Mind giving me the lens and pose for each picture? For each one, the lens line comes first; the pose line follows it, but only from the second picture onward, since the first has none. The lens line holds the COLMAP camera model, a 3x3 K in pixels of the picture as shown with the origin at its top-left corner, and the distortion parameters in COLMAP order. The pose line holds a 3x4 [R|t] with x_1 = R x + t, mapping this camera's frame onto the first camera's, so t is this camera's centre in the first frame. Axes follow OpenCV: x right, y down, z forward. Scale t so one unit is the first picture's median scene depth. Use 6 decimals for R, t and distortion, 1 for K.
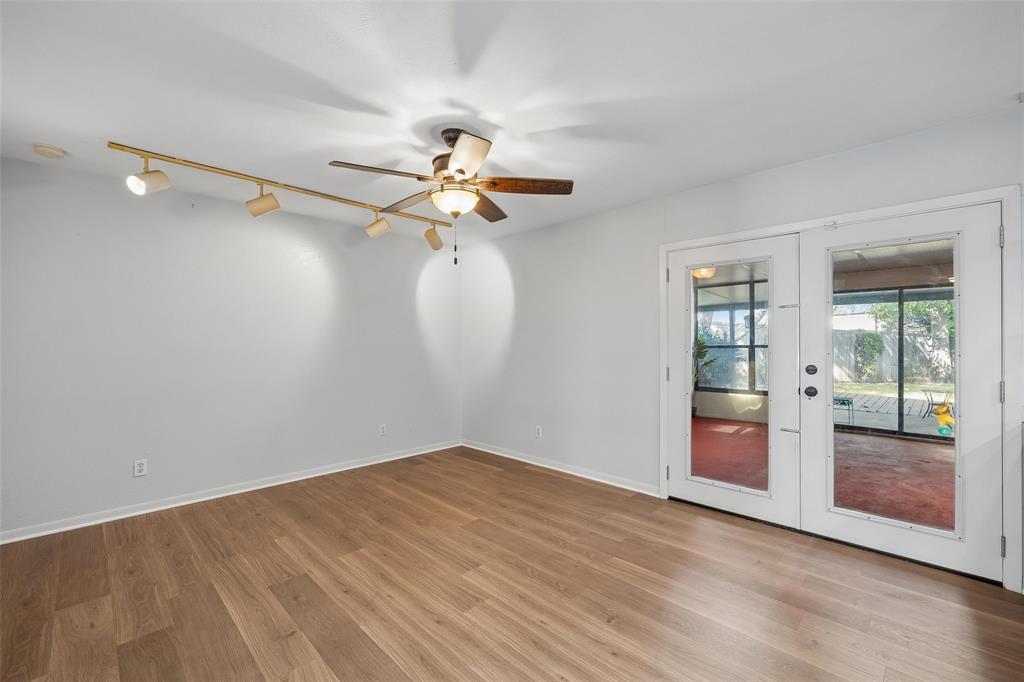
lens RADIAL K [[425.6, 0, 508.7], [0, 425.6, 339.3], [0, 0, 1]] dist [-0.001427, 0.000191]
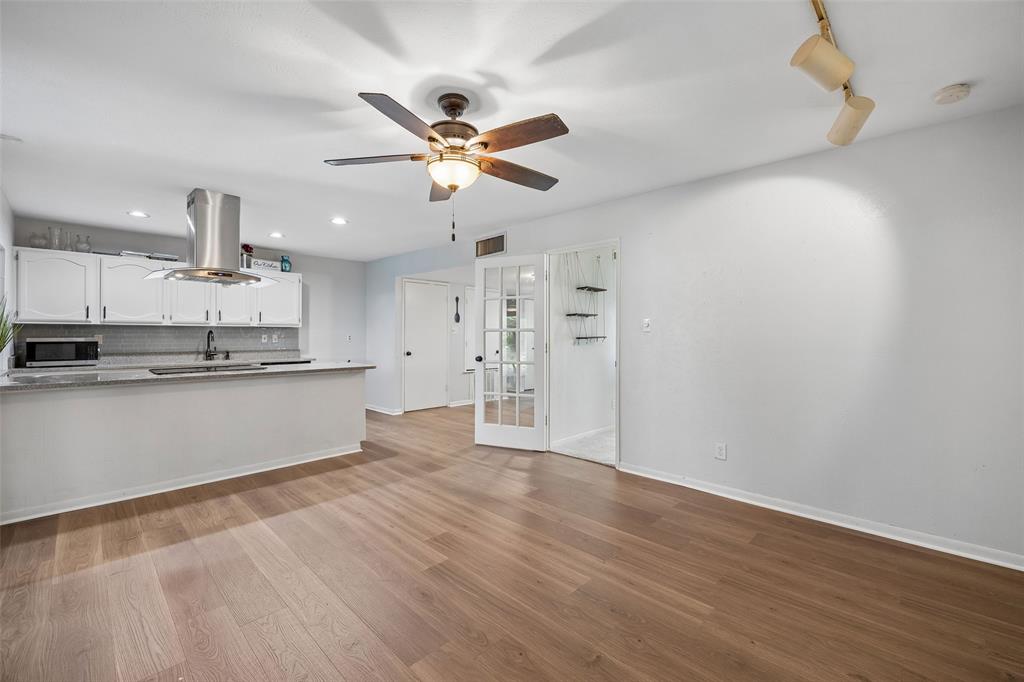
lens RADIAL K [[425.6, 0, 505.3], [0, 425.6, 329.0], [0, 0, 1]] dist [-0.001427, 0.000191]
pose [[-0.999997, 0.002153, -0.000868, -0.212189], [0.002170, 0.999773, -0.021196, 0.027529], [0.000822, -0.021198, -0.999775, 1.733185]]
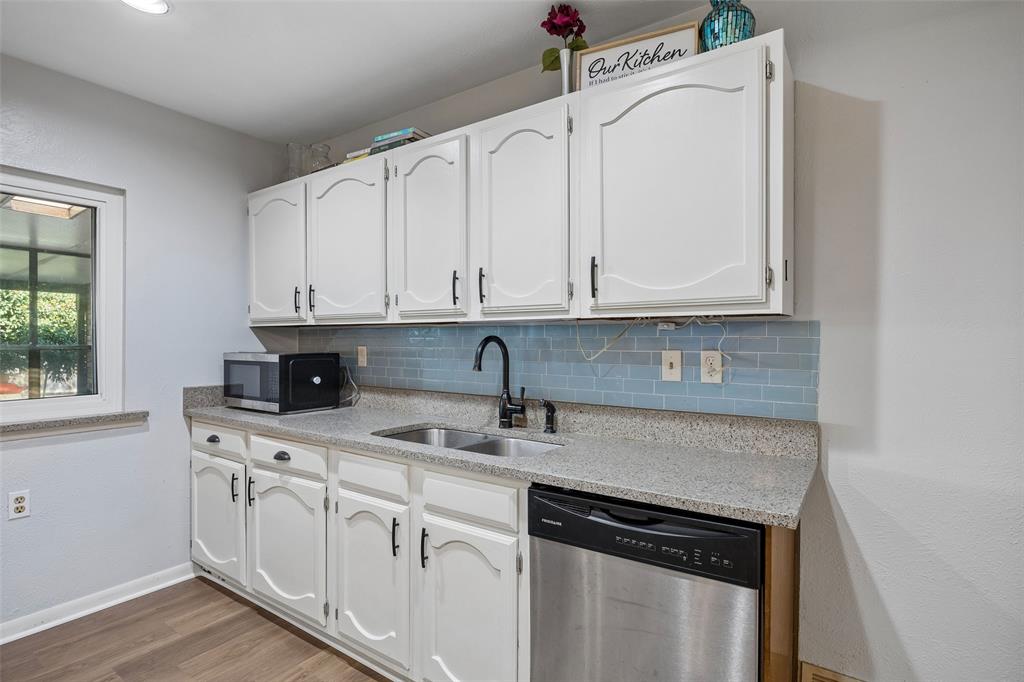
lens RADIAL K [[511.3, 0, 515.6], [0, 511.3, 347.0], [0, 0, 1]] dist [-0.007486, -0.000539]
pose [[-0.178549, -0.009872, 0.983881, 0.428854], [-0.009068, 0.999924, 0.008388, -0.001403], [-0.983889, -0.007424, -0.178625, -0.223551]]
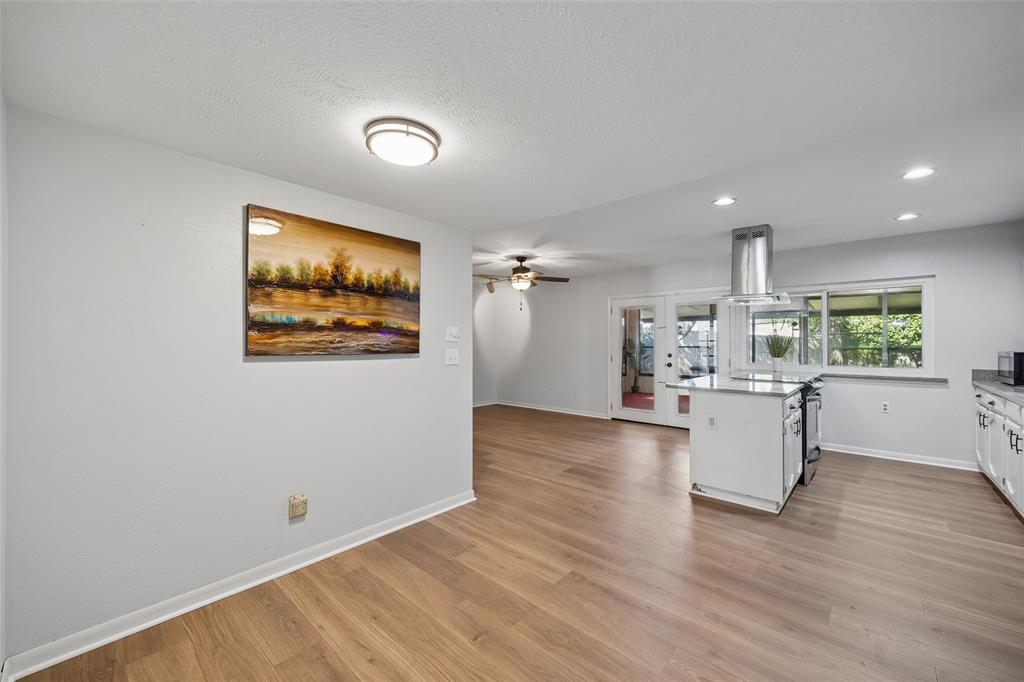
lens RADIAL K [[408.0, 0, 509.8], [0, 408.0, 339.4], [0, 0, 1]] dist [0.005592, -0.000448]
pose [[0.998402, 0.006871, 0.056092, -0.293084], [-0.006696, 0.999972, -0.003296, -0.002891], [-0.056113, 0.002915, 0.998420, -1.207231]]
